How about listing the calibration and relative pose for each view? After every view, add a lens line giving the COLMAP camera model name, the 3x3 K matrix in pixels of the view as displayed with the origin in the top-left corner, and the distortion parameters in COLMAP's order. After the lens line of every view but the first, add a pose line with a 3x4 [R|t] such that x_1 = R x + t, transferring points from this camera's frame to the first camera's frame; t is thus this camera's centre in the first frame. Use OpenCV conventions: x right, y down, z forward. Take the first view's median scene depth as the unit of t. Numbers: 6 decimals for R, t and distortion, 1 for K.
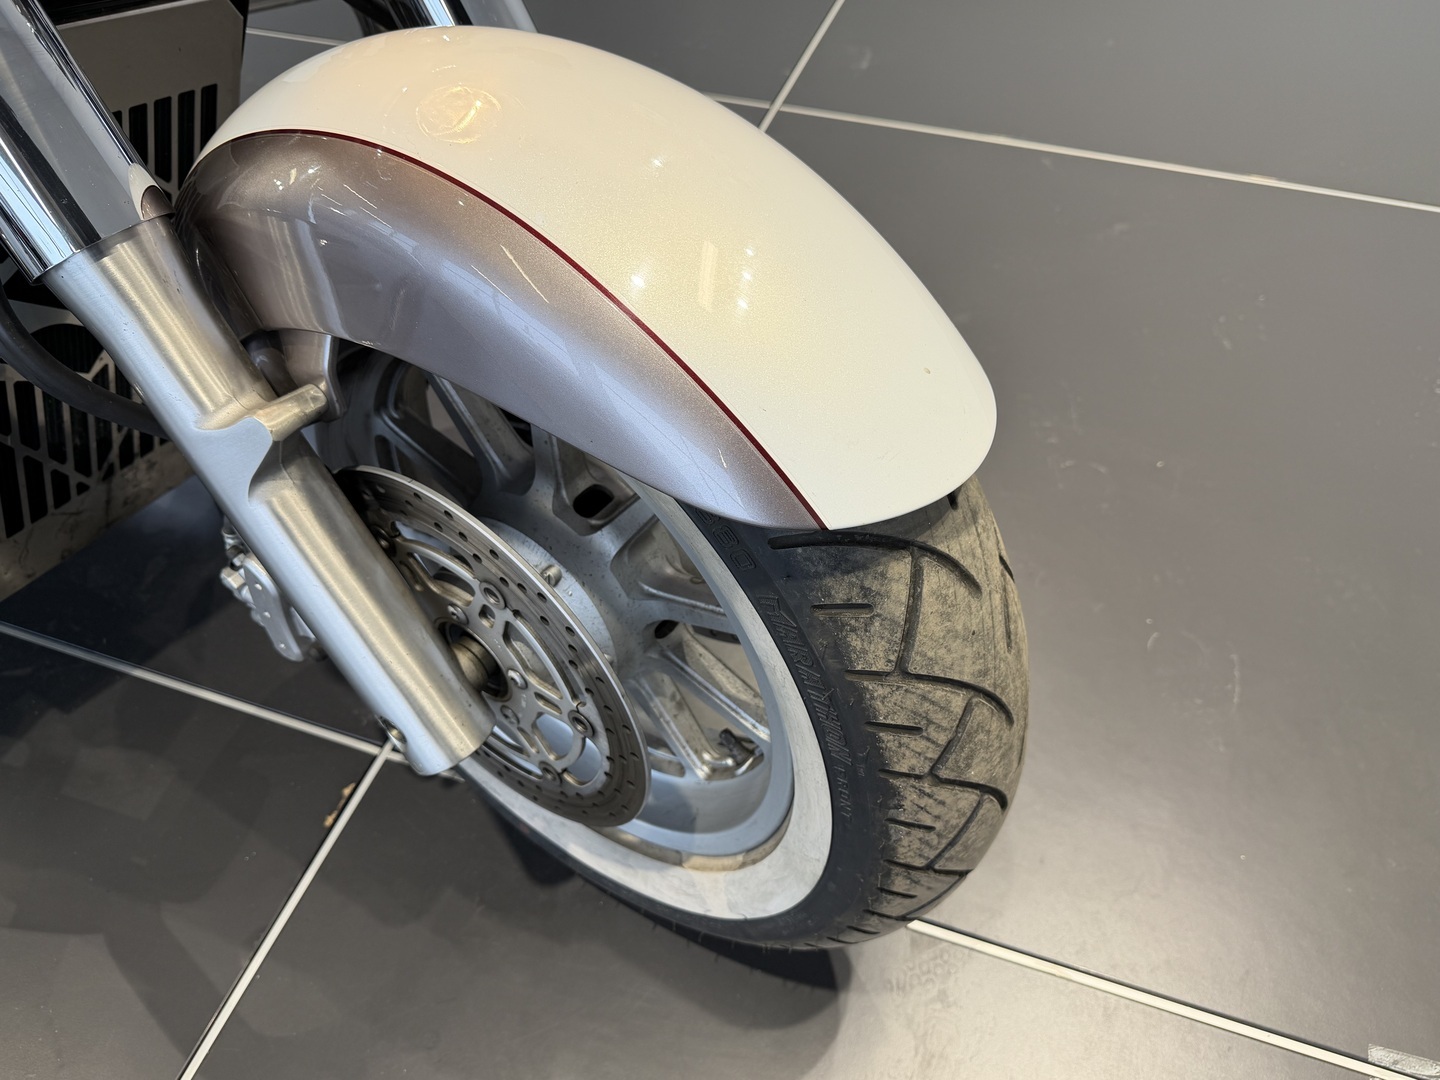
lens RADIAL K [[1050.5, 0, 712.0], [0, 1050.5, 536.4], [0, 0, 1]] dist [0.083183, -0.178736]
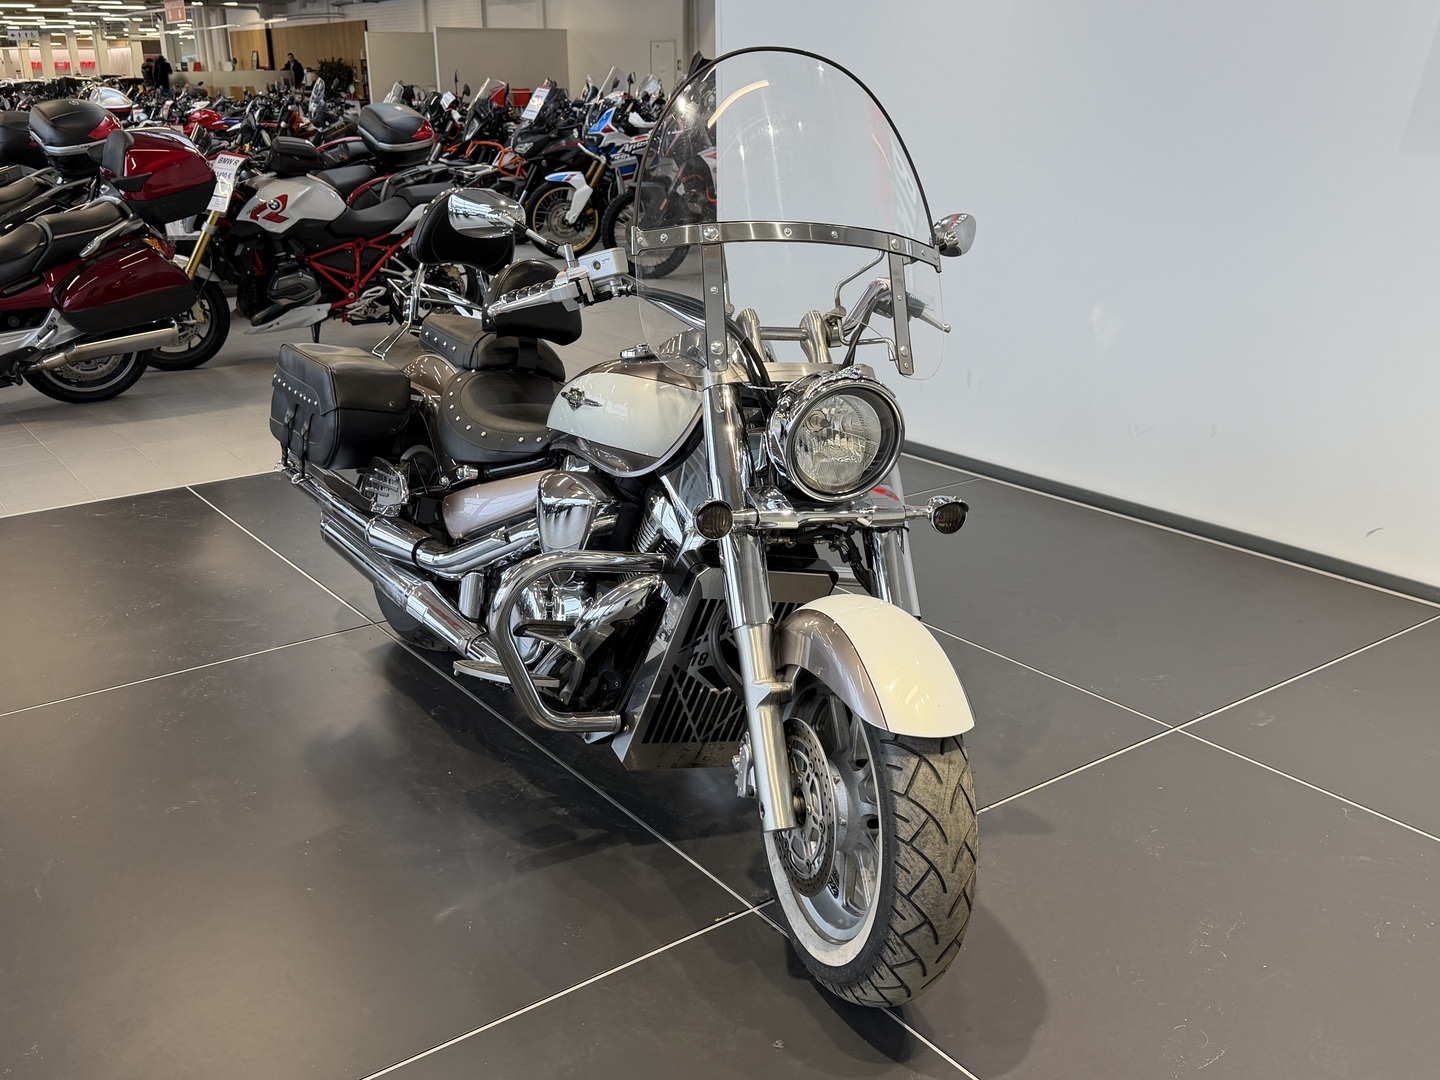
lens RADIAL K [[1383.4, 0, 720.0], [0, 1383.4, 540.0], [0, 0, 1]] dist [0.178104, -0.469052]
pose [[0.823295, 0.200143, -0.531157, 1.524123], [-0.446880, 0.805524, -0.389139, 1.183969], [0.349977, 0.557740, 0.752624, -2.354181]]
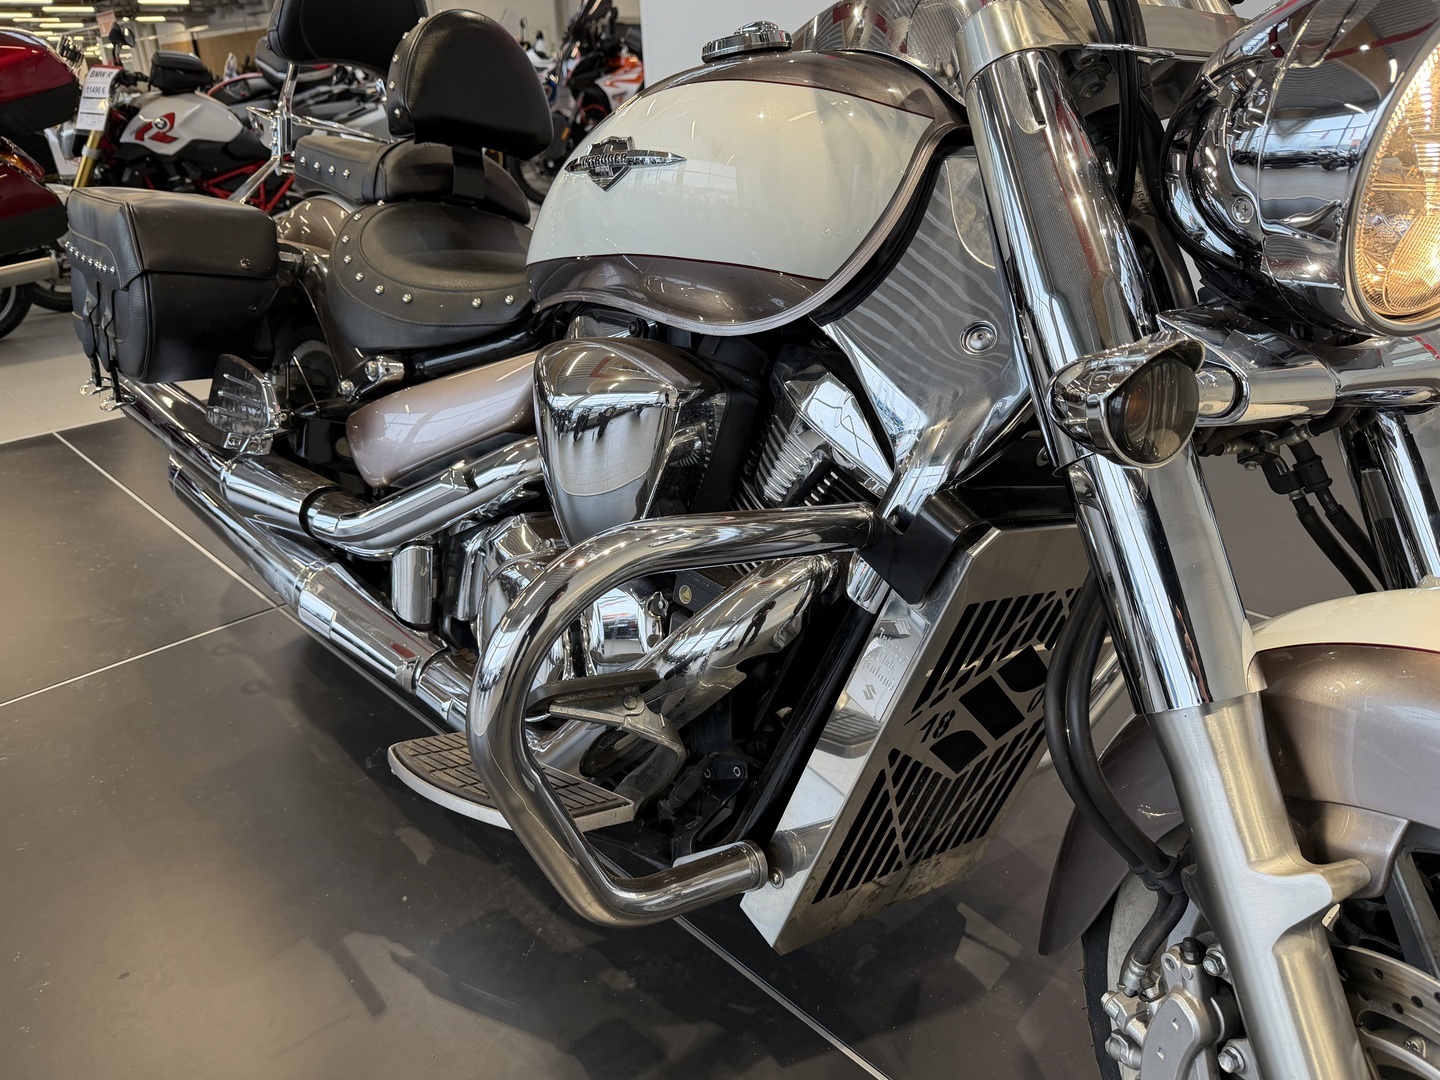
lens RADIAL K [[1023.6, 0, 720.0], [0, 1023.6, 540.0], [0, 0, 1]] dist [0.071070, -0.106352]
pose [[0.889636, 0.180435, -0.419512, -0.566507], [-0.343880, 0.869150, -0.355421, 0.172413], [0.300488, 0.460457, 0.835276, -0.239206]]
